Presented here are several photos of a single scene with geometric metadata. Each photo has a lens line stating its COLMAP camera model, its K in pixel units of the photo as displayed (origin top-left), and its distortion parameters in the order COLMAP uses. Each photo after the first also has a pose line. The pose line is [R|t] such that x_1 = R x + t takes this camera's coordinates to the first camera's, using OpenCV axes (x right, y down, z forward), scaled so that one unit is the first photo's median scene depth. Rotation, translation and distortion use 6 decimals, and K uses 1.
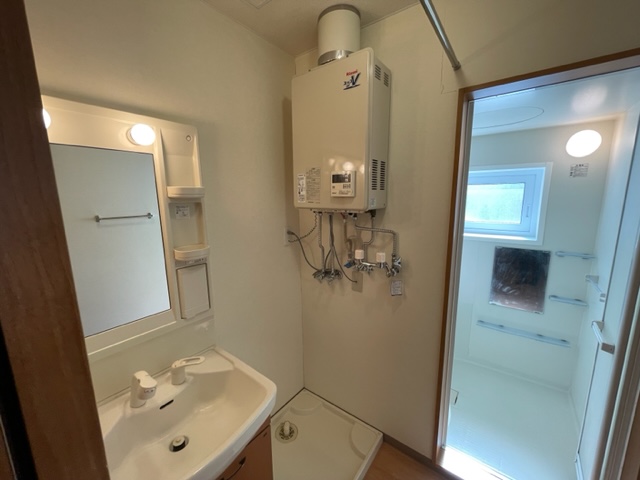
lens RADIAL K [[258.5, 0, 318.9], [0, 258.5, 239.7], [0, 0, 1]] dist [-0.003512, -0.001089]
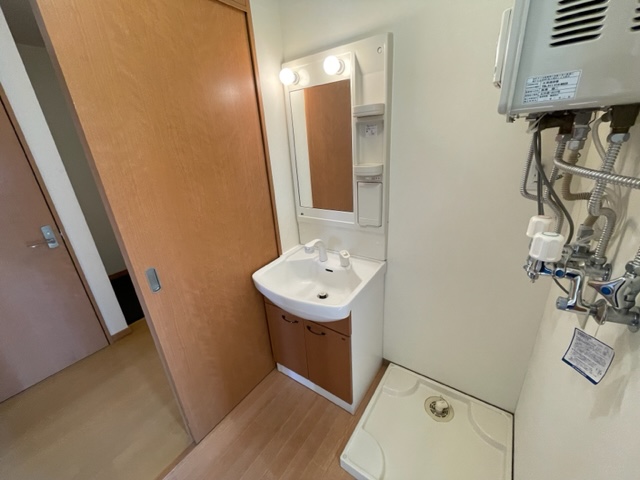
lens RADIAL K [[258.5, 0, 320.2], [0, 258.5, 240.4], [0, 0, 1]] dist [-0.003512, -0.001089]
pose [[0.041843, 0.364962, -0.930082, 0.547934], [-0.099879, 0.927762, 0.359559, -0.038711], [0.994119, 0.077851, 0.075273, 0.616231]]
